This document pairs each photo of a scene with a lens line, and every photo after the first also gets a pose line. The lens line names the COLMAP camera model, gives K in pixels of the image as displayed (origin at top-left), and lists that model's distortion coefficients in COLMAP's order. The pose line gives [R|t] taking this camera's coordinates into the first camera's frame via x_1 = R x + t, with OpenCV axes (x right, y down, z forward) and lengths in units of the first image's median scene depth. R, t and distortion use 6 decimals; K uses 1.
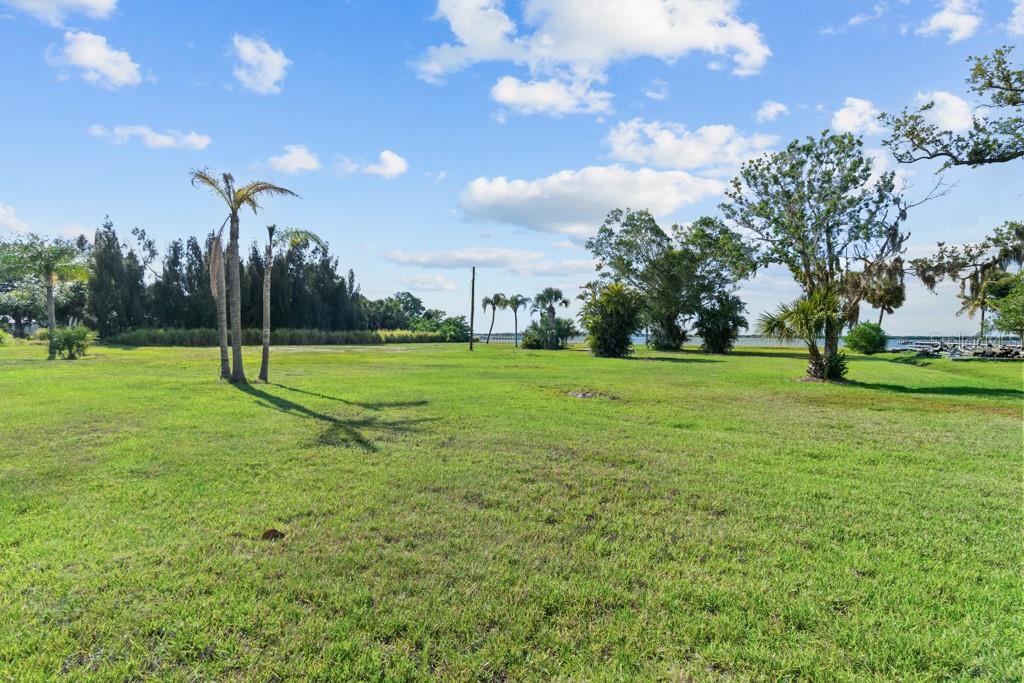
lens RADIAL K [[505.9, 0, 518.8], [0, 505.9, 350.7], [0, 0, 1]] dist [0.000539, -0.000034]
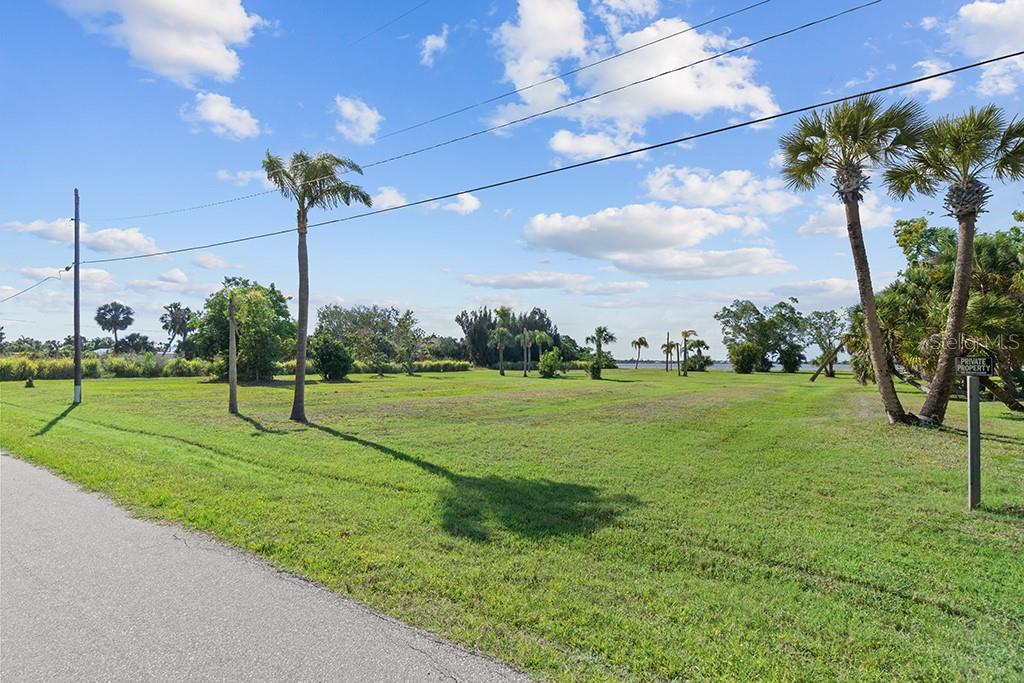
lens RADIAL K [[505.9, 0, 507.6], [0, 505.9, 348.2], [0, 0, 1]] dist [0.000539, -0.000034]
pose [[1.000000, 0.000029, 0.000087, -0.154090], [-0.000029, 1.000000, 0.000161, -0.020899], [-0.000087, -0.000161, 1.000000, -0.208374]]
